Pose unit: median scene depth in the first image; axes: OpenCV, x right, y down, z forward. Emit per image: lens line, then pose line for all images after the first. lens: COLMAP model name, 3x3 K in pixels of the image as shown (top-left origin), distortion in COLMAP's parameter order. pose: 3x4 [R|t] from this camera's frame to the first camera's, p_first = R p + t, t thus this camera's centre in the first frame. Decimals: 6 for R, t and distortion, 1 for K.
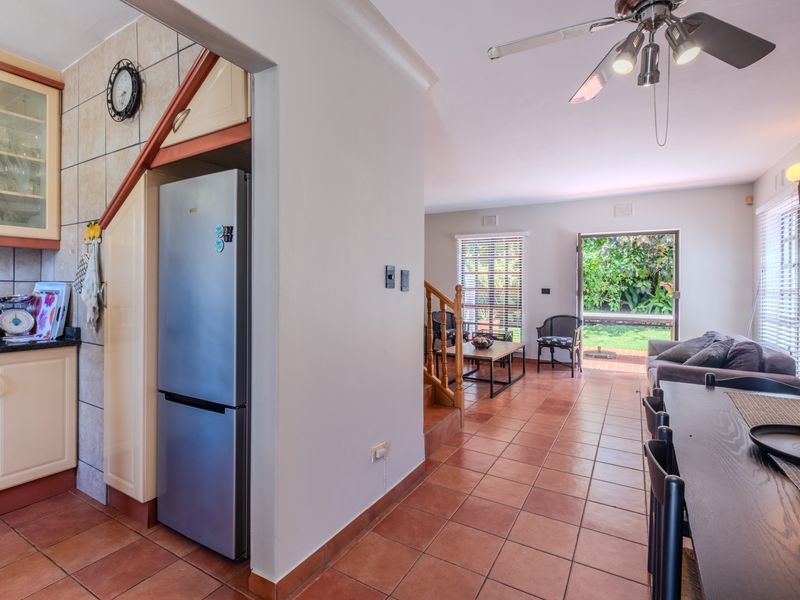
lens RADIAL K [[395.7, 0, 398.1], [0, 395.7, 290.4], [0, 0, 1]] dist [0.023230, -0.021639]
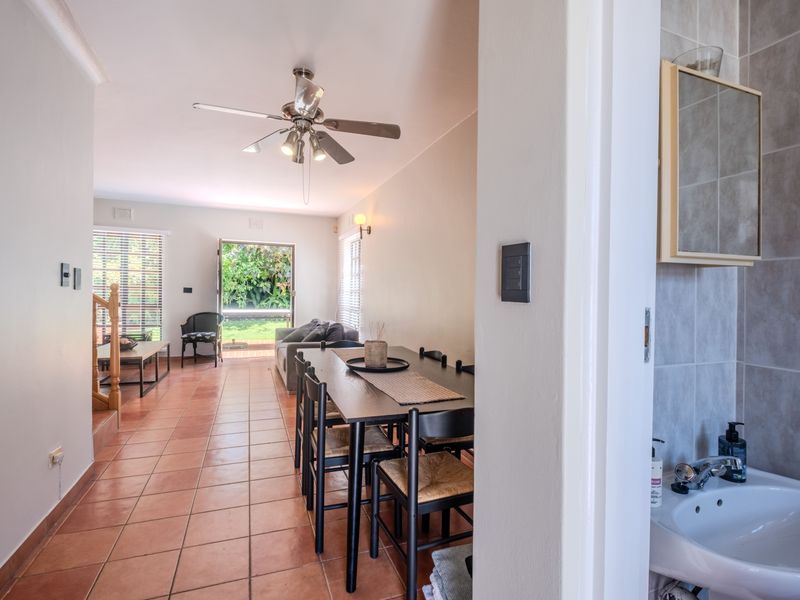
lens RADIAL K [[395.7, 0, 398.1], [0, 395.7, 290.4], [0, 0, 1]] dist [0.023230, -0.021639]
pose [[0.625002, 0.003712, 0.780614, -0.105697], [-0.005857, 0.999983, -0.000067, -0.000566], [-0.780601, -0.004530, 0.625013, -0.092395]]
